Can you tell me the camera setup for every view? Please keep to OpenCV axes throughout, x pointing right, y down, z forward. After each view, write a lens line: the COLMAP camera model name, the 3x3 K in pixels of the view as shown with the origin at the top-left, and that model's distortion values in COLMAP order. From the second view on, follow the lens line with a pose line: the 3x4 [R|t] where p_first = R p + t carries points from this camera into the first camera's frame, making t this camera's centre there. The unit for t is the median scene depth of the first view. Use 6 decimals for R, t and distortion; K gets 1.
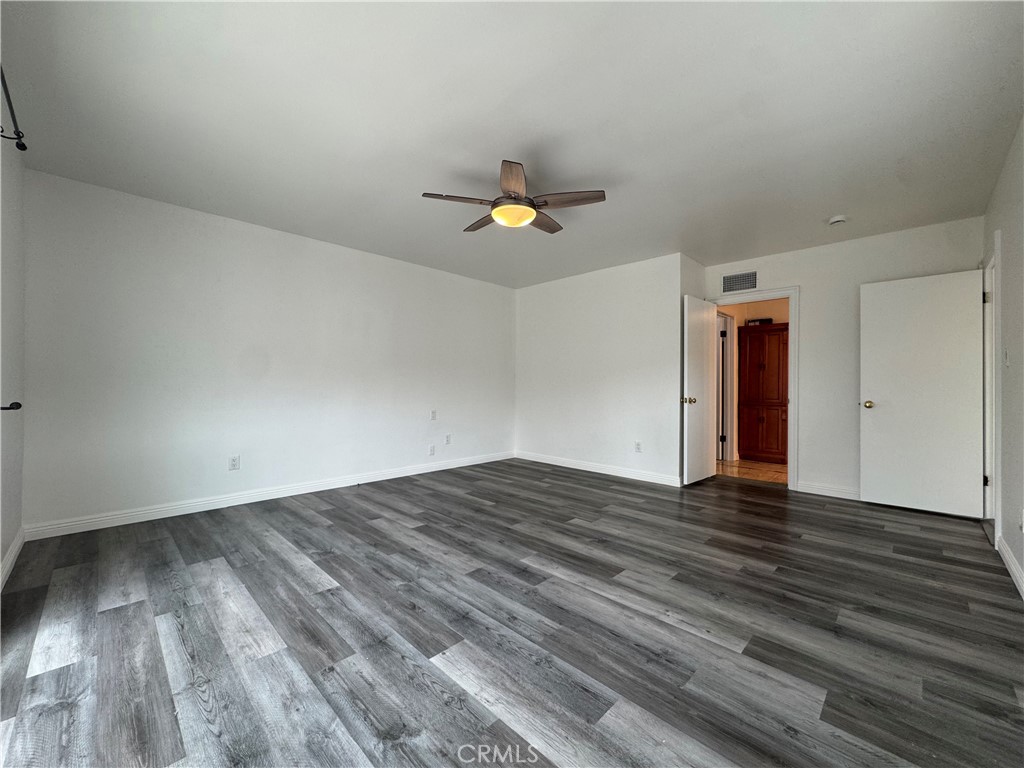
lens RADIAL K [[410.6, 0, 511.2], [0, 410.6, 383.2], [0, 0, 1]] dist [-0.002027, 0.001003]
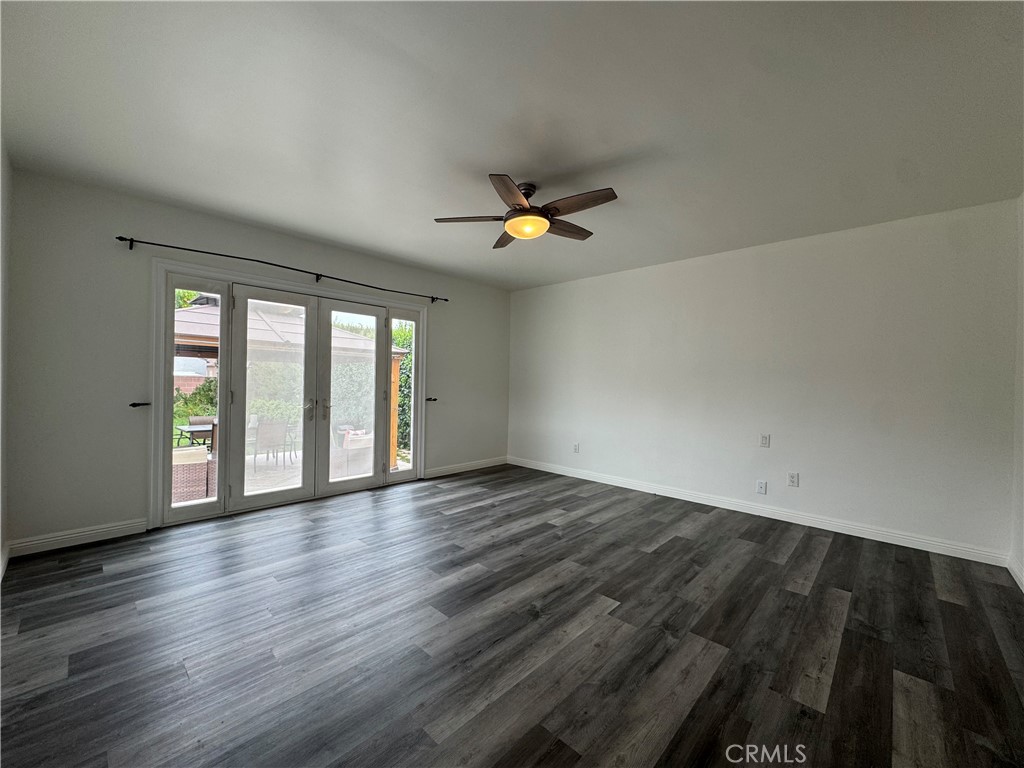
lens RADIAL K [[410.6, 0, 511.1], [0, 410.6, 383.8], [0, 0, 1]] dist [-0.002027, 0.001003]
pose [[0.013674, -0.004588, -0.999896, 0.938895], [-0.011644, 0.999921, -0.004747, -0.026971], [0.999839, 0.011707, 0.013619, 0.916357]]
